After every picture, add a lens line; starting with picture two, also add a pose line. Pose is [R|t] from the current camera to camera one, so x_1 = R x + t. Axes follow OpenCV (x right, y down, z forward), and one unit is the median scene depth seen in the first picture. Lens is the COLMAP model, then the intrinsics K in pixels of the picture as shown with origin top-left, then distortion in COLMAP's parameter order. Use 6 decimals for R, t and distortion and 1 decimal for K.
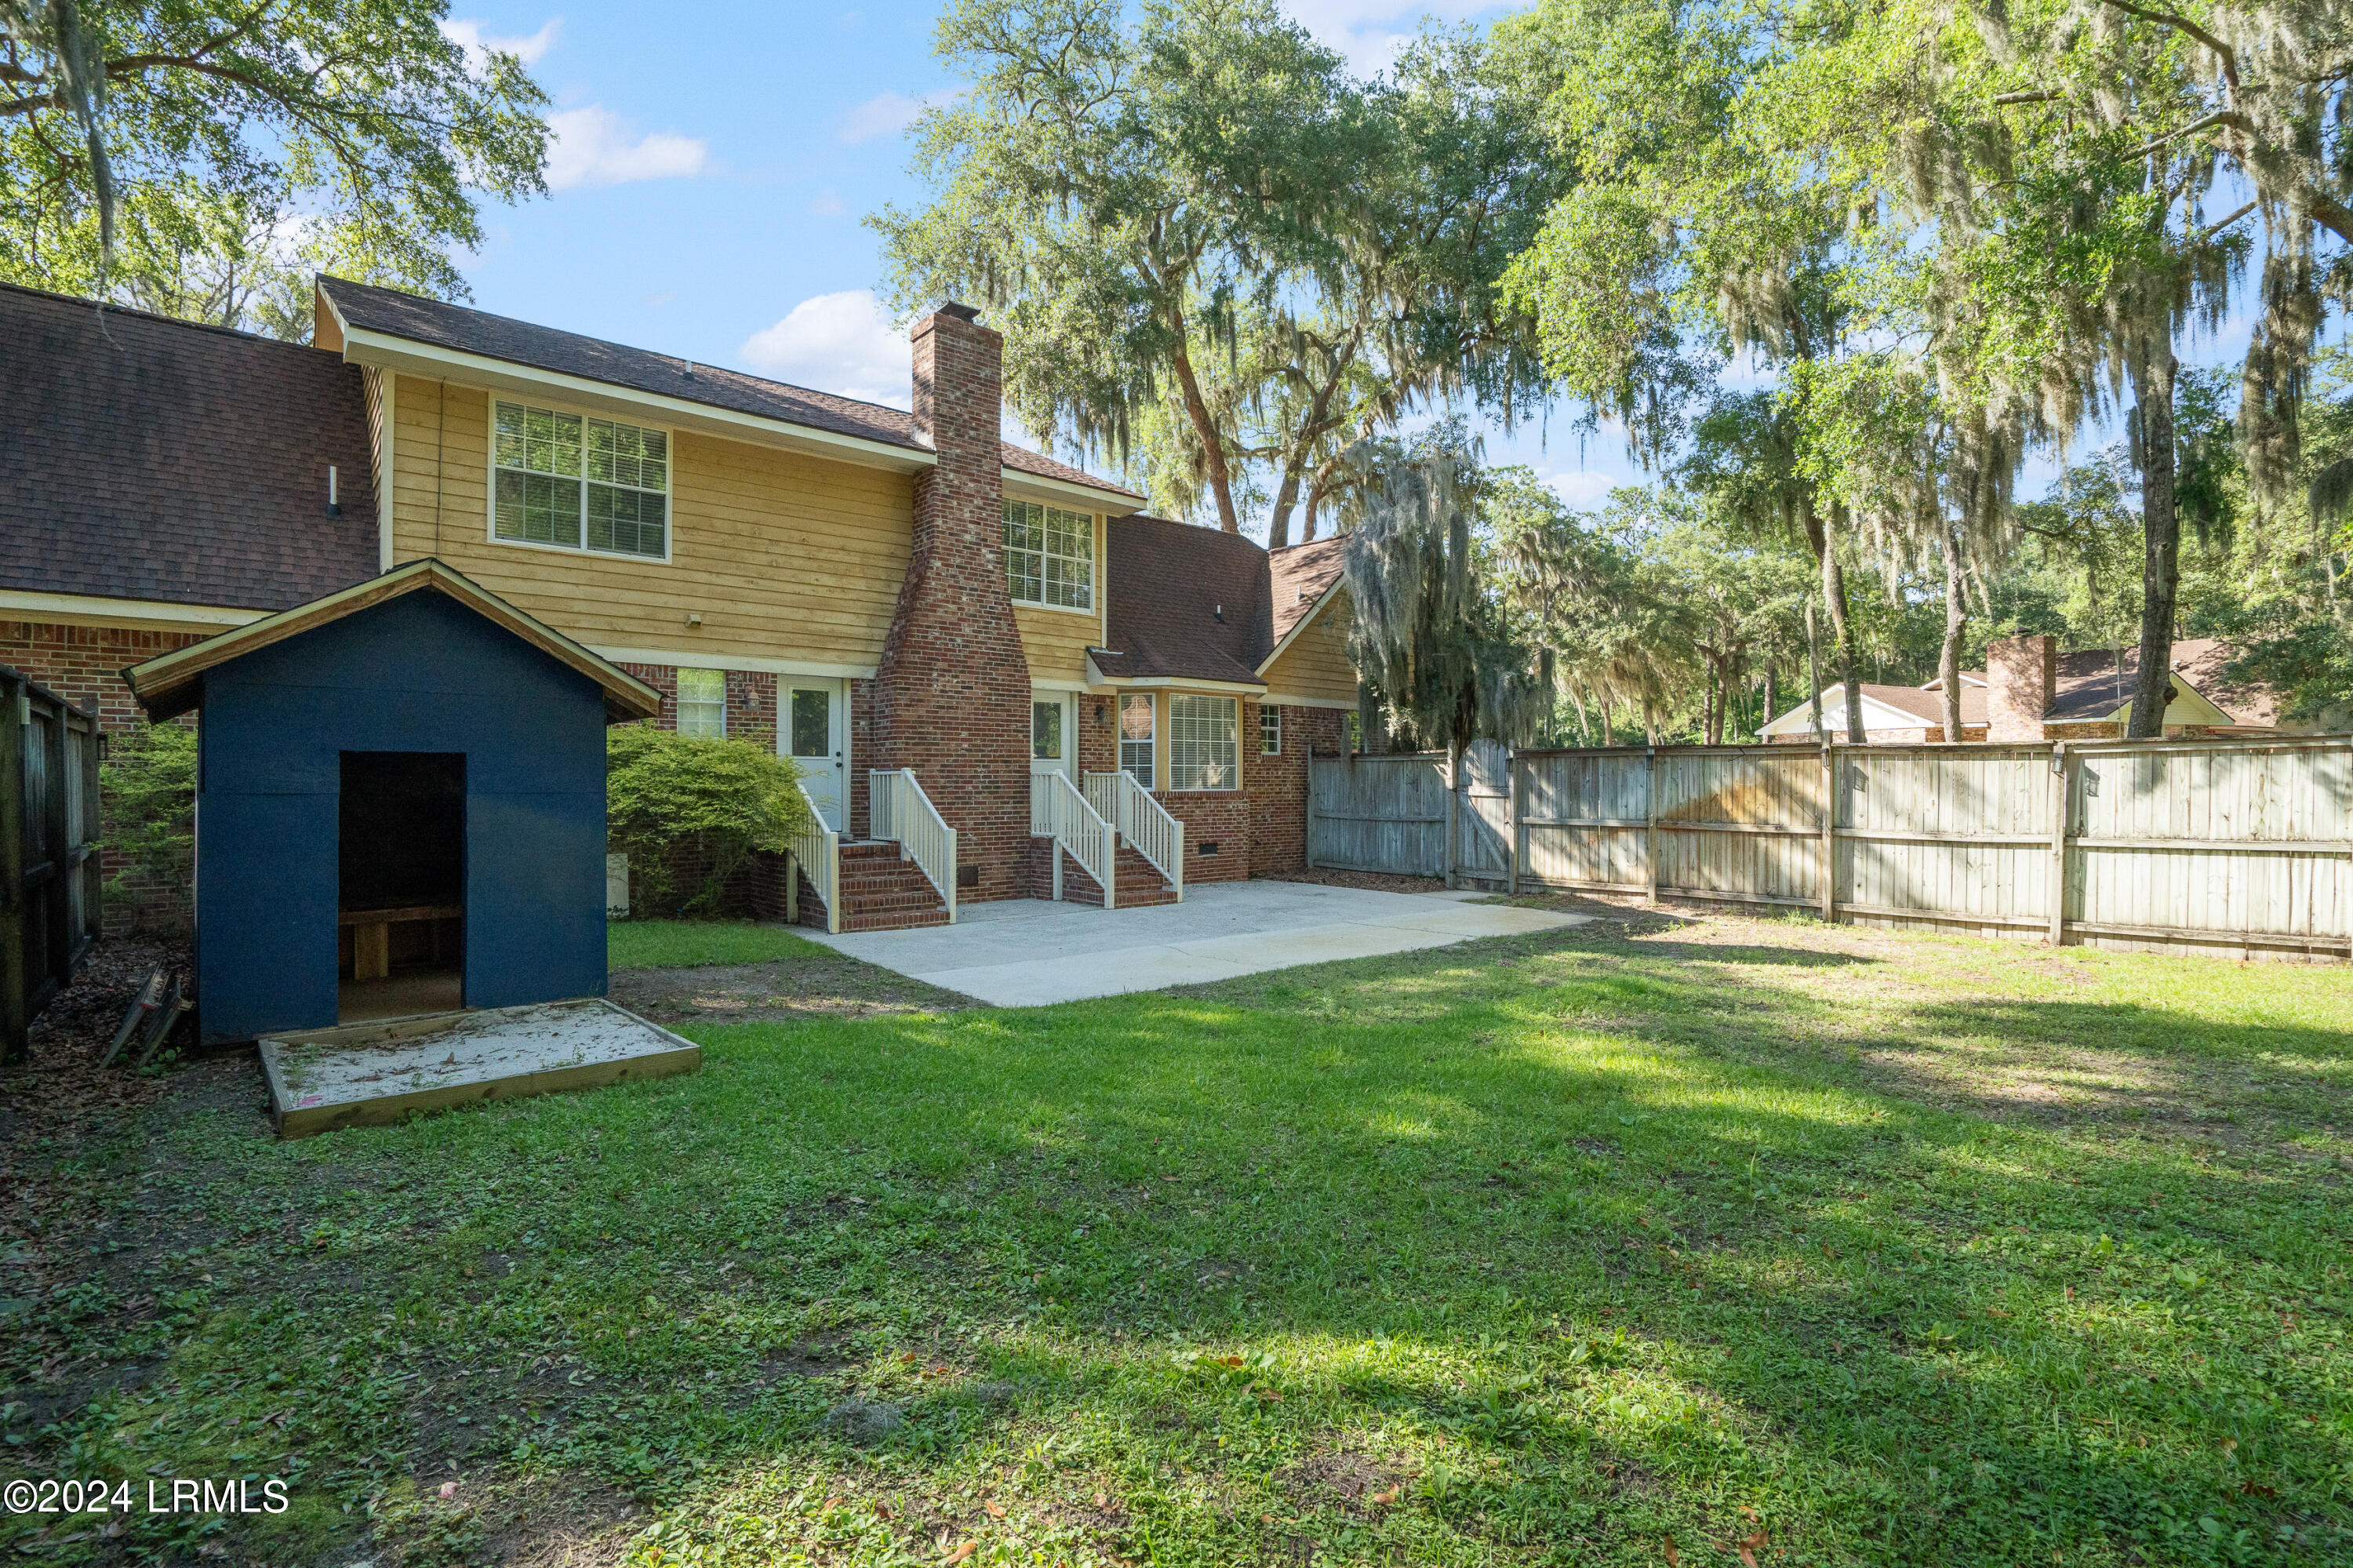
lens RADIAL K [[1067.4, 0, 1176.5], [0, 1067.4, 784.0], [0, 0, 1]] dist [-0.003038, 0.001857]
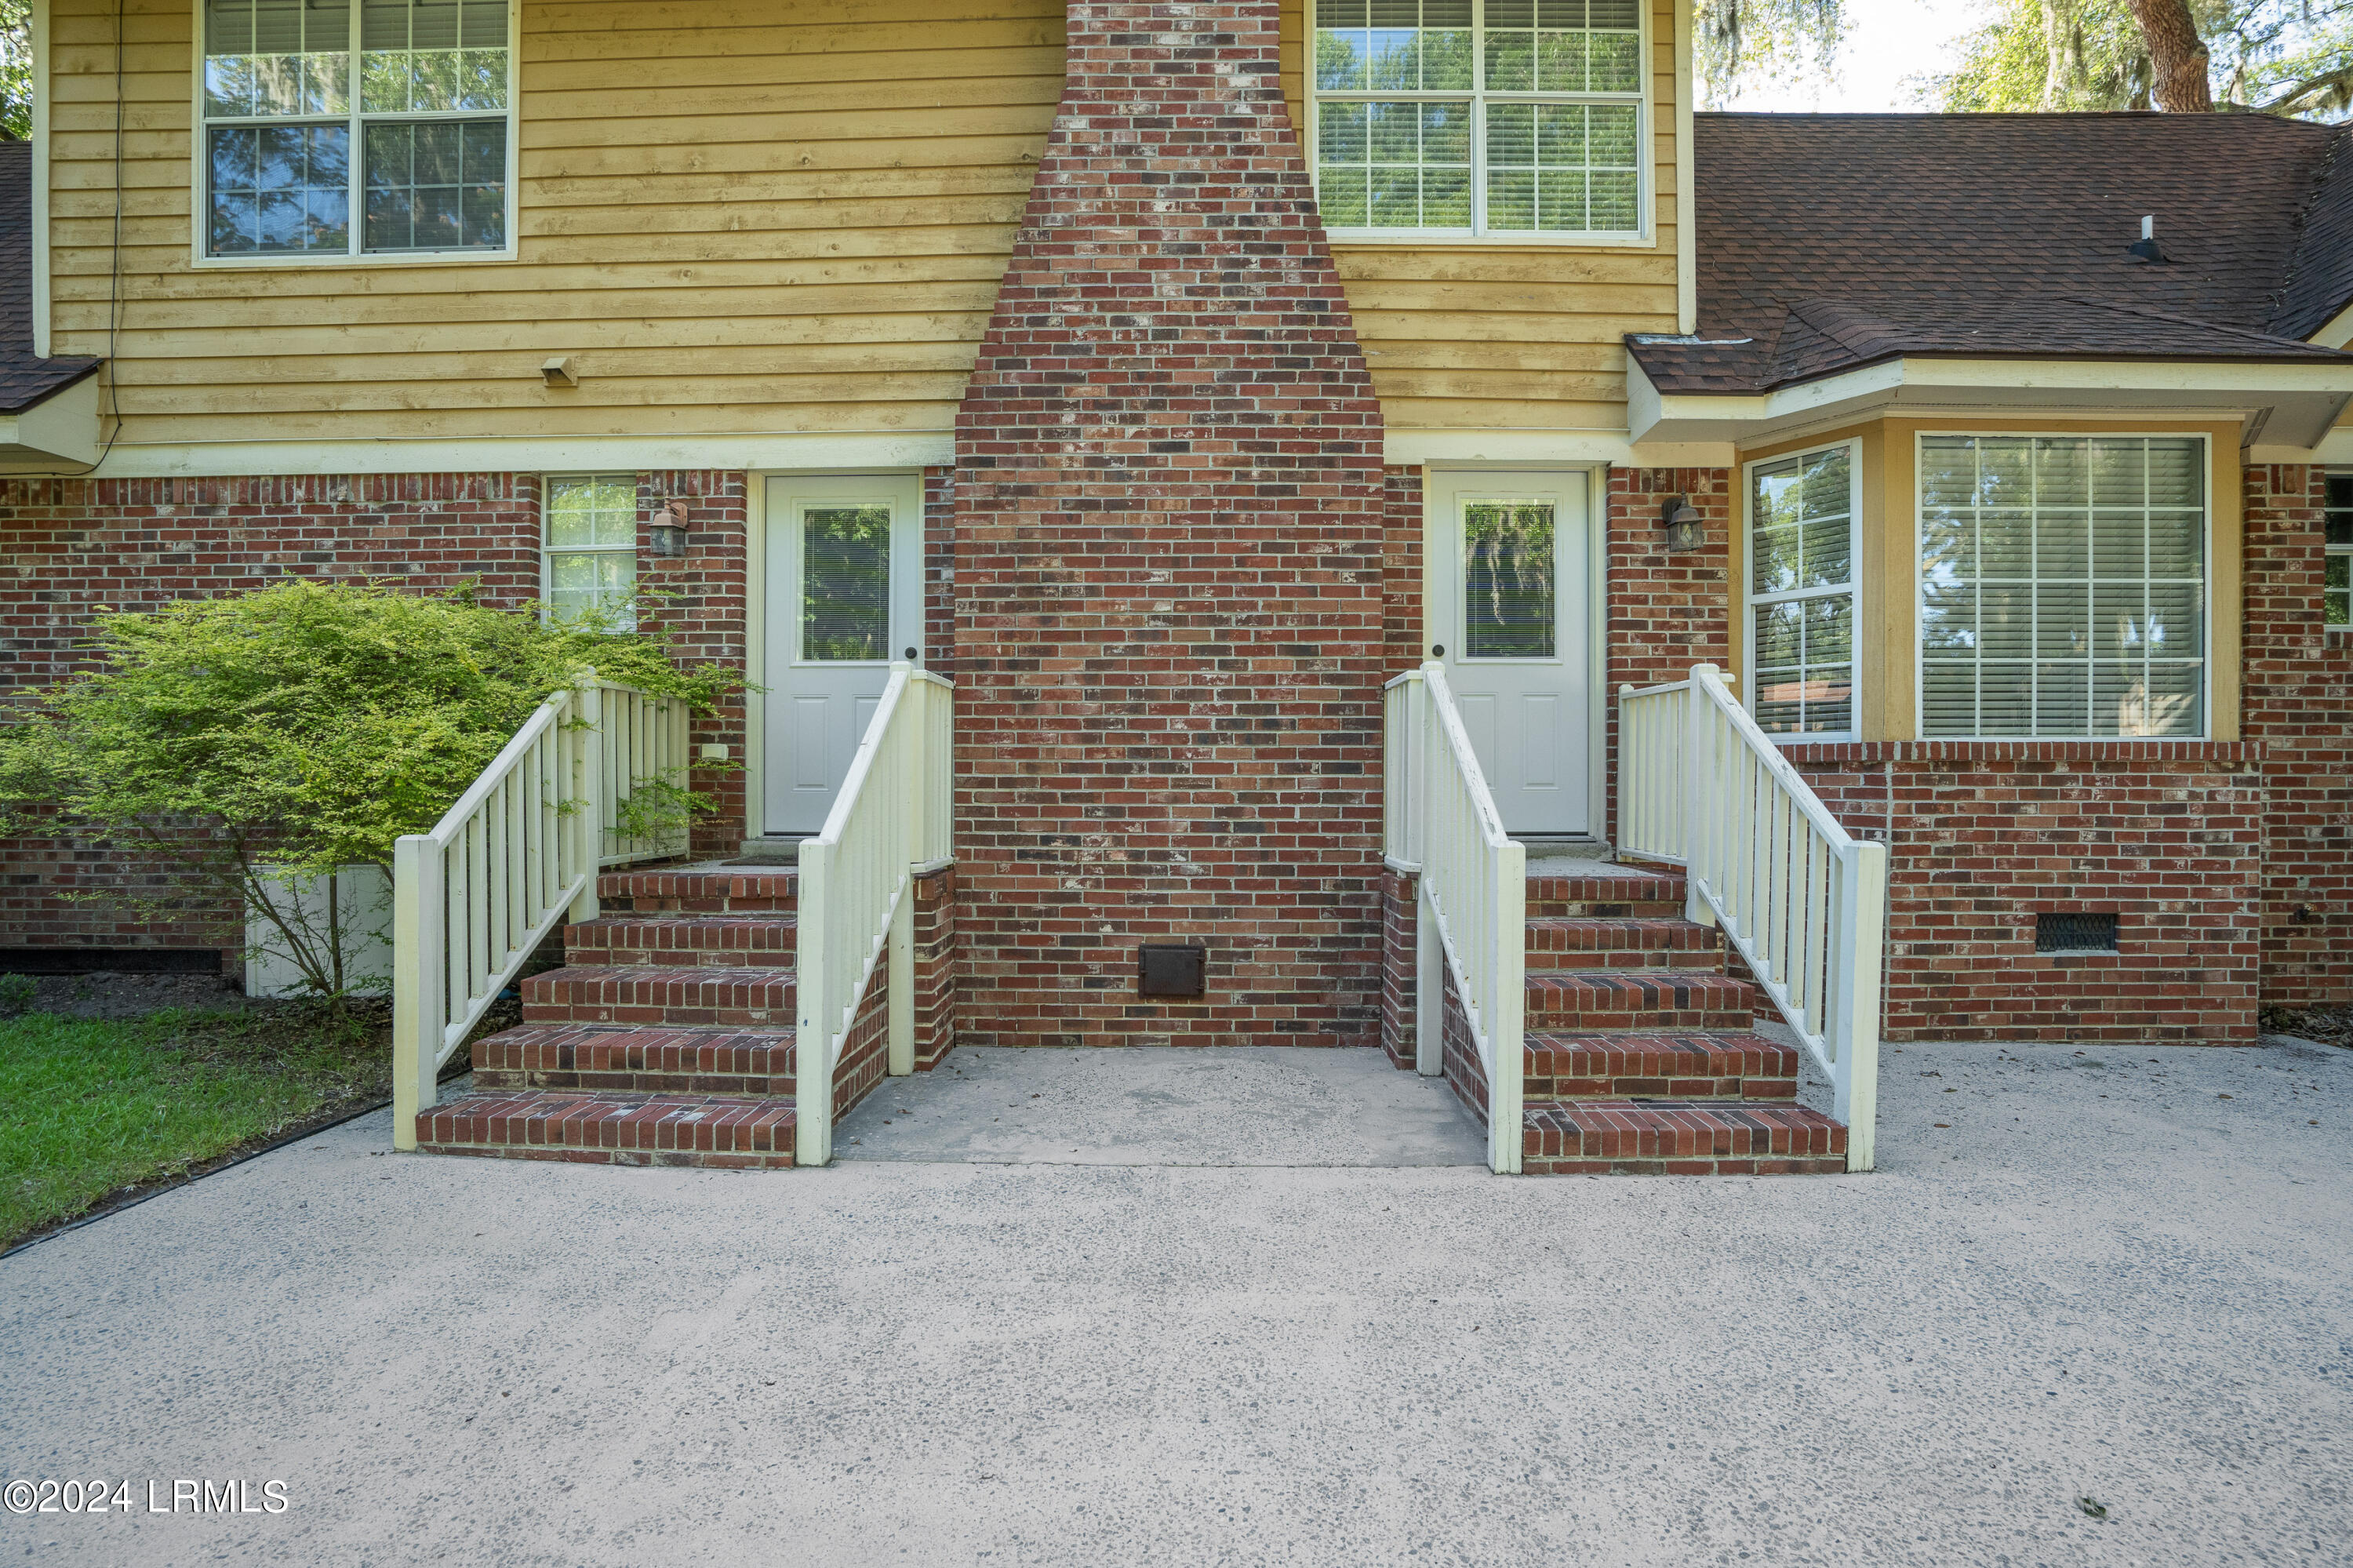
lens RADIAL K [[1081.1, 0, 1176.5], [0, 1081.1, 784.0], [0, 0, 1]] dist [-0.035182, 0.000646]
pose [[0.733434, 0.001239, -0.679760, 0.052790], [-0.004755, 0.999983, -0.003308, 0.024398], [0.679744, 0.005658, 0.733427, 0.719355]]
